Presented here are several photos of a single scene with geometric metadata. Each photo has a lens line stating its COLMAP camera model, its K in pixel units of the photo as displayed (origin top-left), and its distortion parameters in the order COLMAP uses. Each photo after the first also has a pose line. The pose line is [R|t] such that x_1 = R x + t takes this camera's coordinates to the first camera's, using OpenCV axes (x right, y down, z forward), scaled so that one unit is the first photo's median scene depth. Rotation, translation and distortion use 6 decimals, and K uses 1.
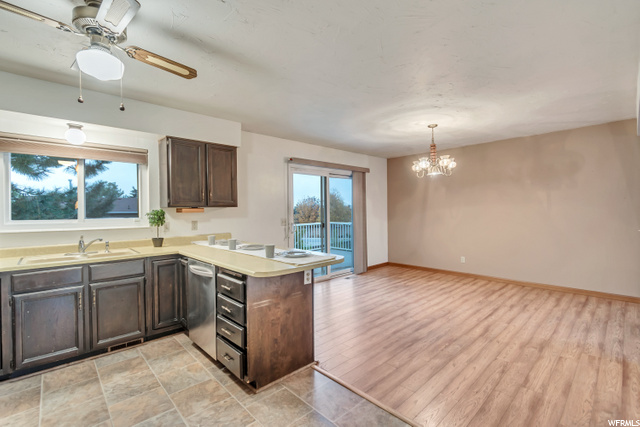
lens RADIAL K [[297.2, 0, 317.7], [0, 297.2, 212.2], [0, 0, 1]] dist [0.001379, 0.000014]
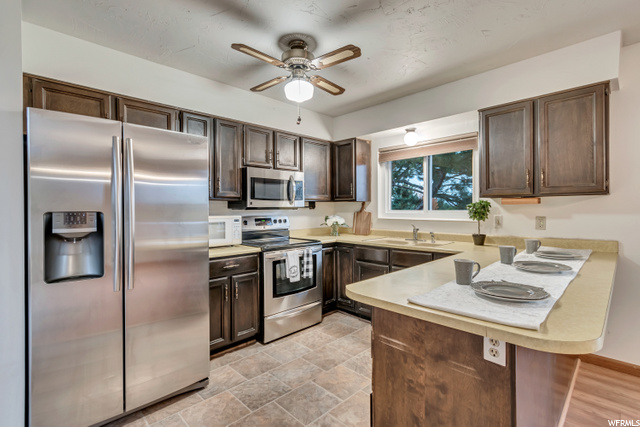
lens RADIAL K [[297.2, 0, 317.8], [0, 297.2, 210.4], [0, 0, 1]] dist [0.001379, 0.000014]
pose [[0.024075, 0.020086, -0.999508, 0.294266], [0.000409, 0.999798, 0.020102, 0.001380], [0.999710, -0.000893, 0.024062, 0.527266]]
